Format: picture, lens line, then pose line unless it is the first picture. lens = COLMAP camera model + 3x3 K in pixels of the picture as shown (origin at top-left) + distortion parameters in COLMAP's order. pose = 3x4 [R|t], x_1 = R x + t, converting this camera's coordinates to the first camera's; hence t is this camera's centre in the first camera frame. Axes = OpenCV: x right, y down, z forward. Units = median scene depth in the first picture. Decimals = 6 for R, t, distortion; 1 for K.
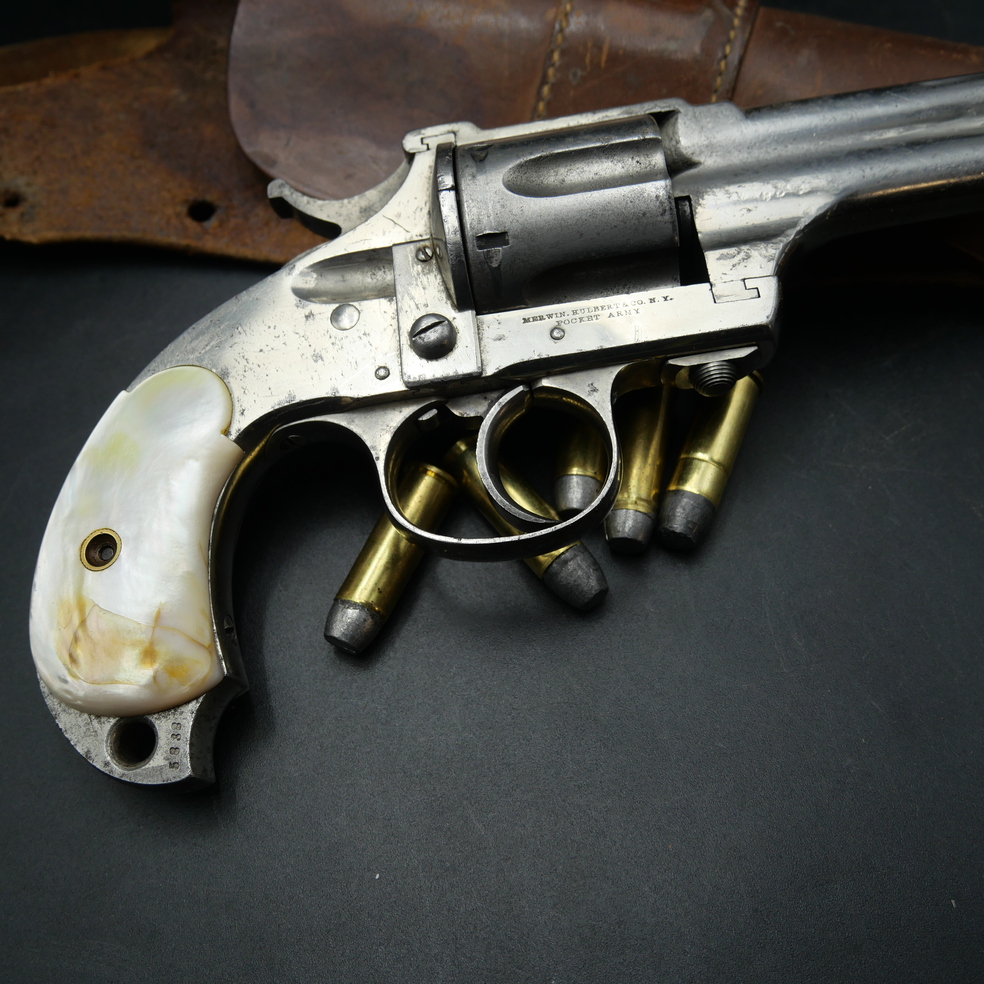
lens RADIAL K [[1031.9, 0, 494.4], [0, 1031.9, 514.4], [0, 0, 1]] dist [-0.081421, 0.024932]
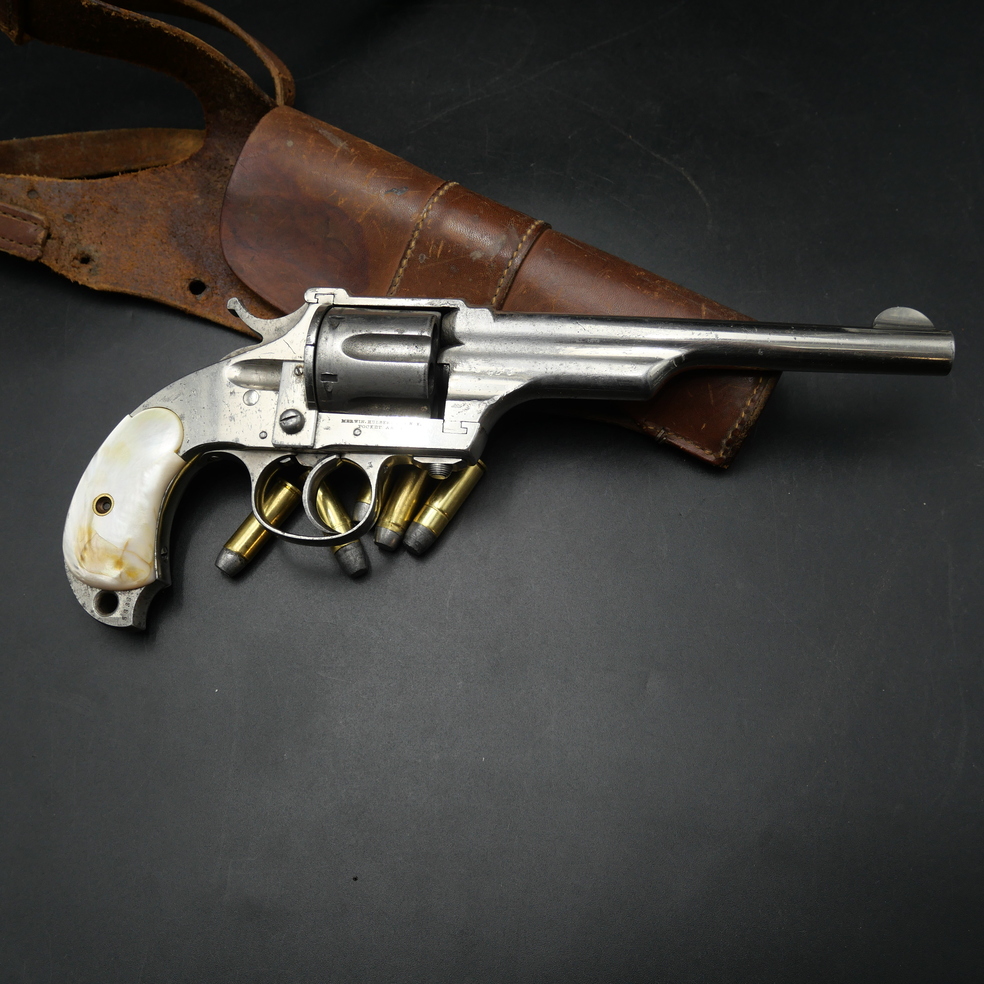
lens RADIAL K [[1023.0, 0, 492.0], [0, 1023.0, 541.7], [0, 0, 1]] dist [-0.089105, 0.021288]
pose [[0.981606, 0.189795, -0.020668, 0.368681], [-0.184177, 0.969897, 0.159303, -0.316797], [0.050281, -0.152567, 0.987013, -0.817989]]
